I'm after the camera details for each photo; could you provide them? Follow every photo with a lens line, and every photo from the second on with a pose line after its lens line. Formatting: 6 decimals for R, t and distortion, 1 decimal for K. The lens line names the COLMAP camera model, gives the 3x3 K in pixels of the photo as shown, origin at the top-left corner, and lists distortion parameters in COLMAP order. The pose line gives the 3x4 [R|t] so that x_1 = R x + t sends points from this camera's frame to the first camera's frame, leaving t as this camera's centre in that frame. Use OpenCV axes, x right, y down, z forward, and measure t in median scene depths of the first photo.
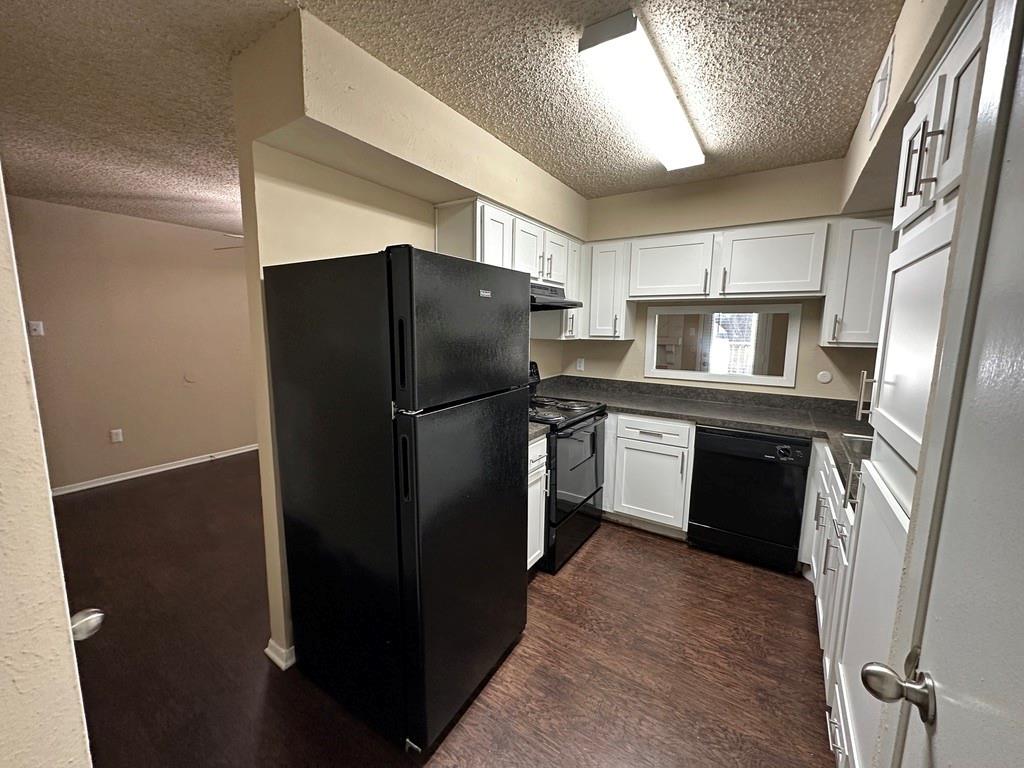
lens RADIAL K [[408.0, 0, 512.0], [0, 408.0, 384.0], [0, 0, 1]] dist [-0.001121, 0.000767]
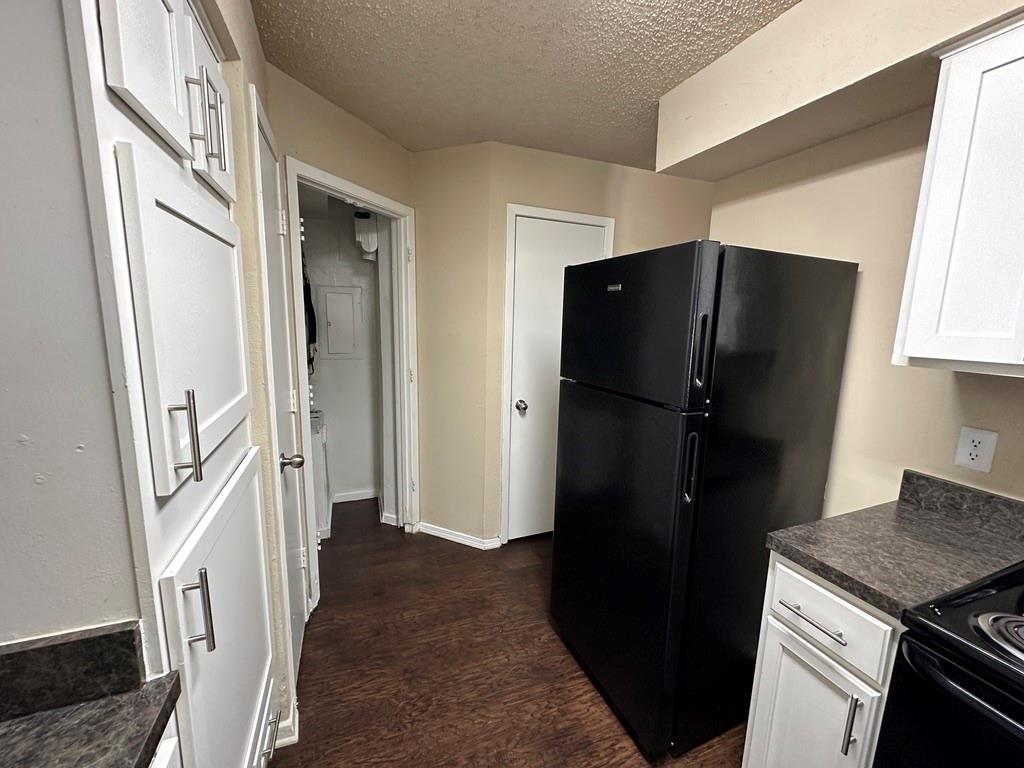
lens RADIAL K [[408.0, 0, 512.0], [0, 408.0, 384.0], [0, 0, 1]] dist [-0.001121, 0.000767]
pose [[-0.576900, 0.106474, -0.809846, 0.516347], [-0.143703, 0.962773, 0.228948, -0.108048], [0.804075, 0.248457, -0.540123, 0.797560]]
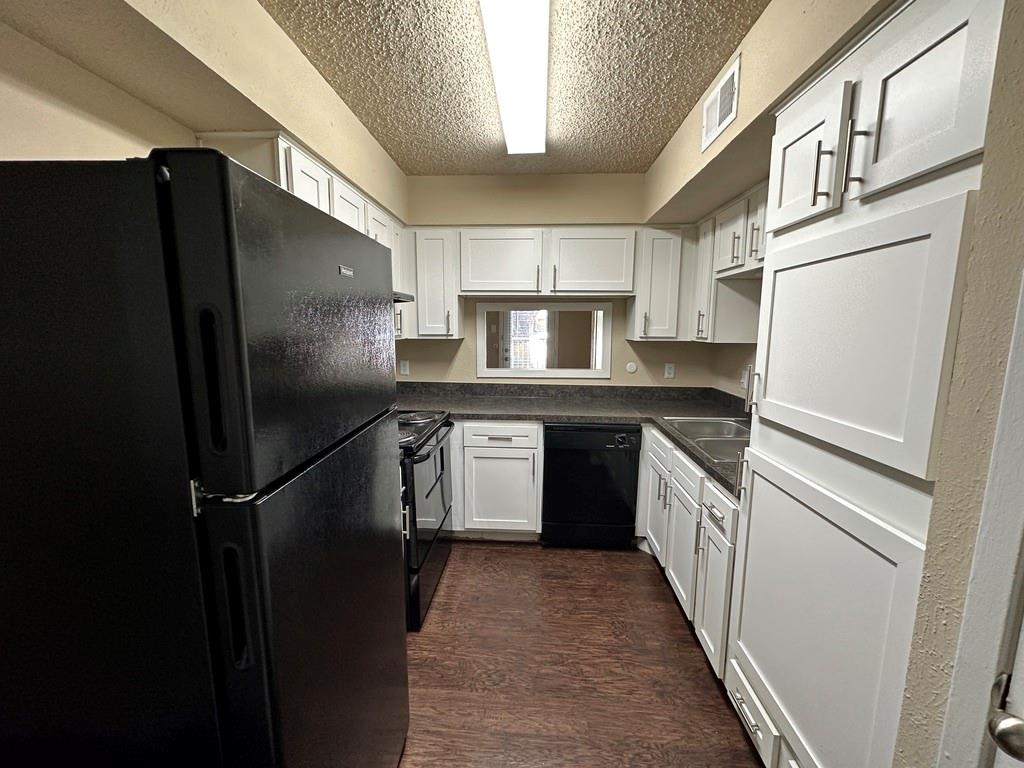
lens RADIAL K [[408.0, 0, 512.0], [0, 408.0, 384.0], [0, 0, 1]] dist [-0.001121, 0.000767]
pose [[0.868277, -0.075985, 0.490226, -0.093743], [0.073051, 0.997011, 0.025151, -0.027159], [-0.490672, 0.013973, 0.871232, 0.190950]]
